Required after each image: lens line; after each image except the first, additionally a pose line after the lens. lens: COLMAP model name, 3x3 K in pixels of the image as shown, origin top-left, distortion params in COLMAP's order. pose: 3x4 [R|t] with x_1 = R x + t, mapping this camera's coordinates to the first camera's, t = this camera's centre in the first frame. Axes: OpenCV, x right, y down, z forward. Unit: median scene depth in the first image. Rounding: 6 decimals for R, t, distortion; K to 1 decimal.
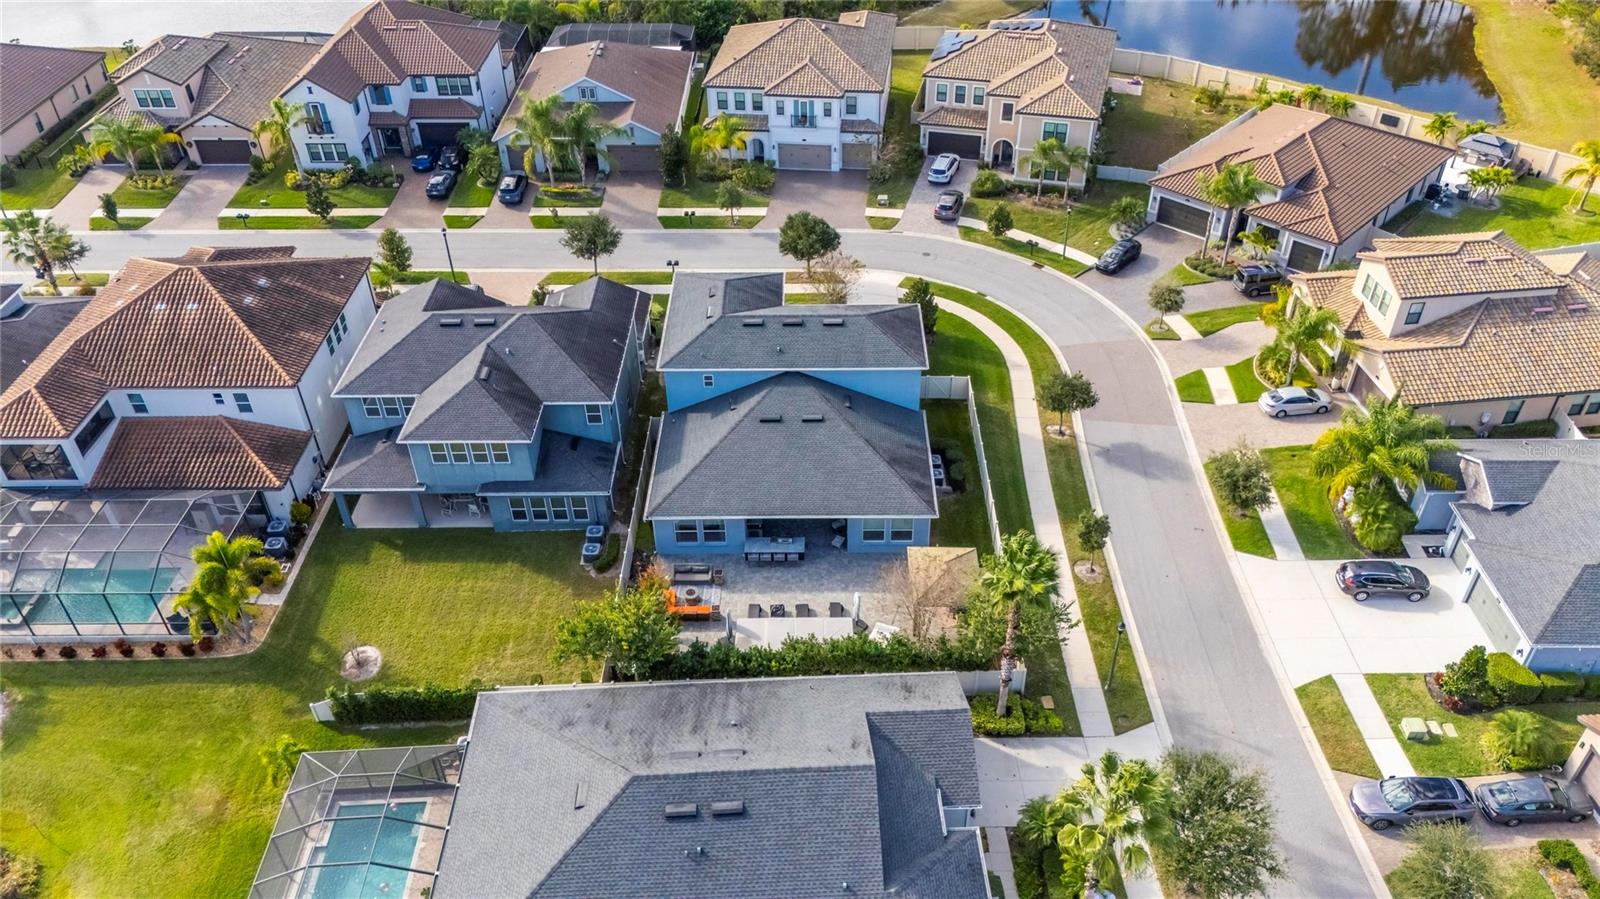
lens RADIAL K [[1177.9, 0, 803.8], [0, 1177.9, 454.1], [0, 0, 1]] dist [0.027347, -0.003788]
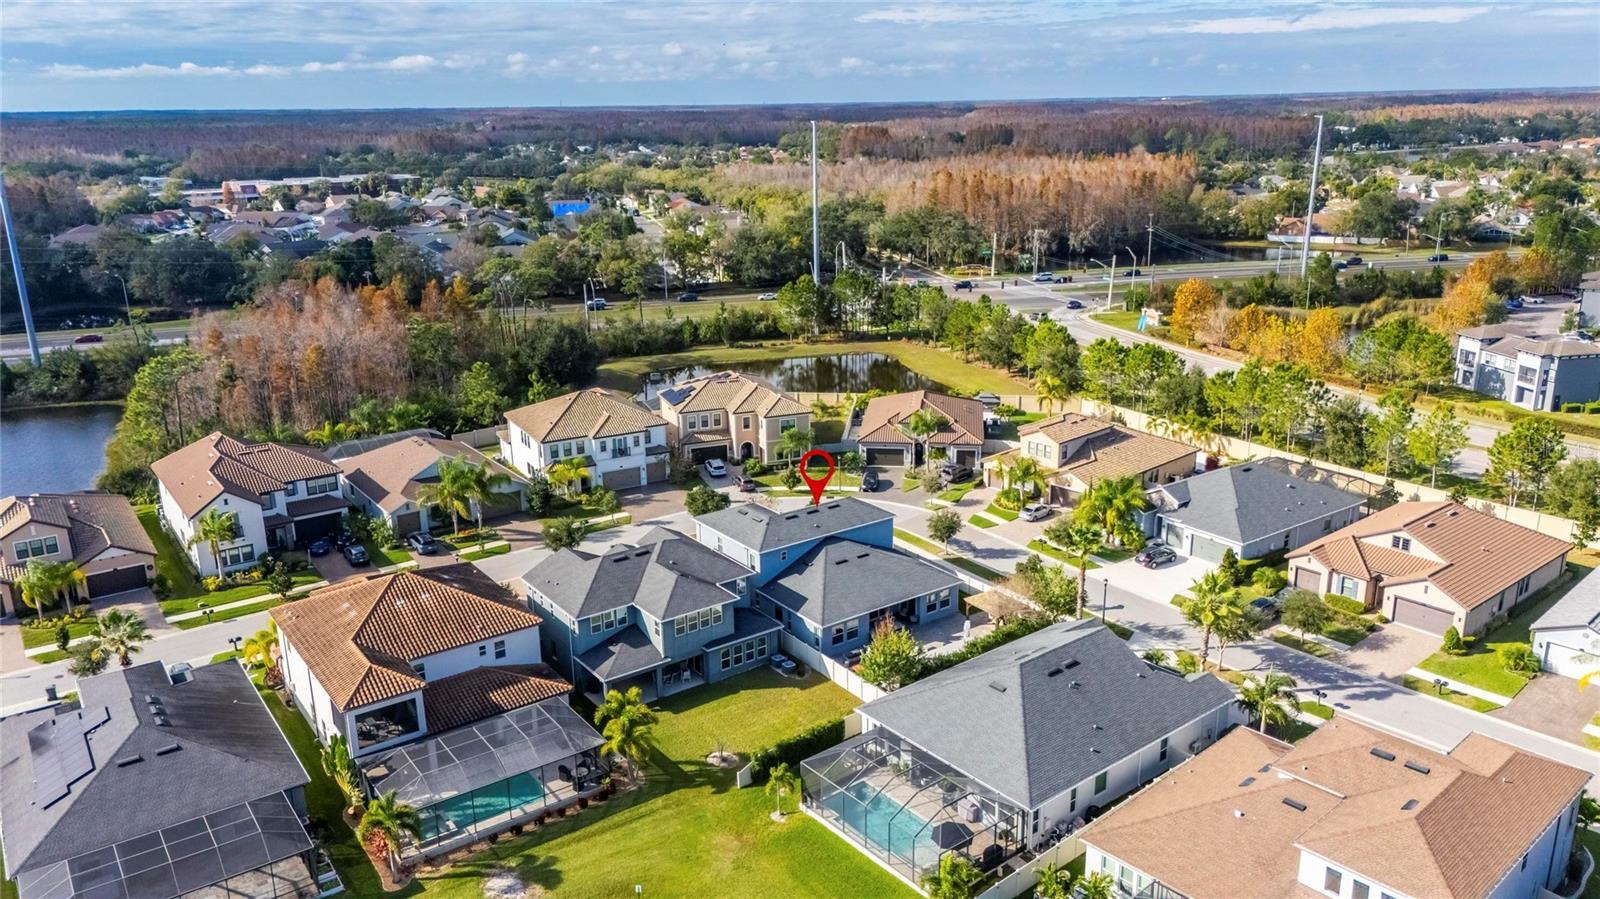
lens RADIAL K [[1177.9, 0, 803.8], [0, 1177.9, 454.1], [0, 0, 1]] dist [0.027347, -0.003788]
pose [[0.805890, -0.170719, 0.566918, -0.596274], [0.369581, 0.893117, -0.256422, 0.143793], [-0.462548, 0.416170, 0.782848, -0.155577]]
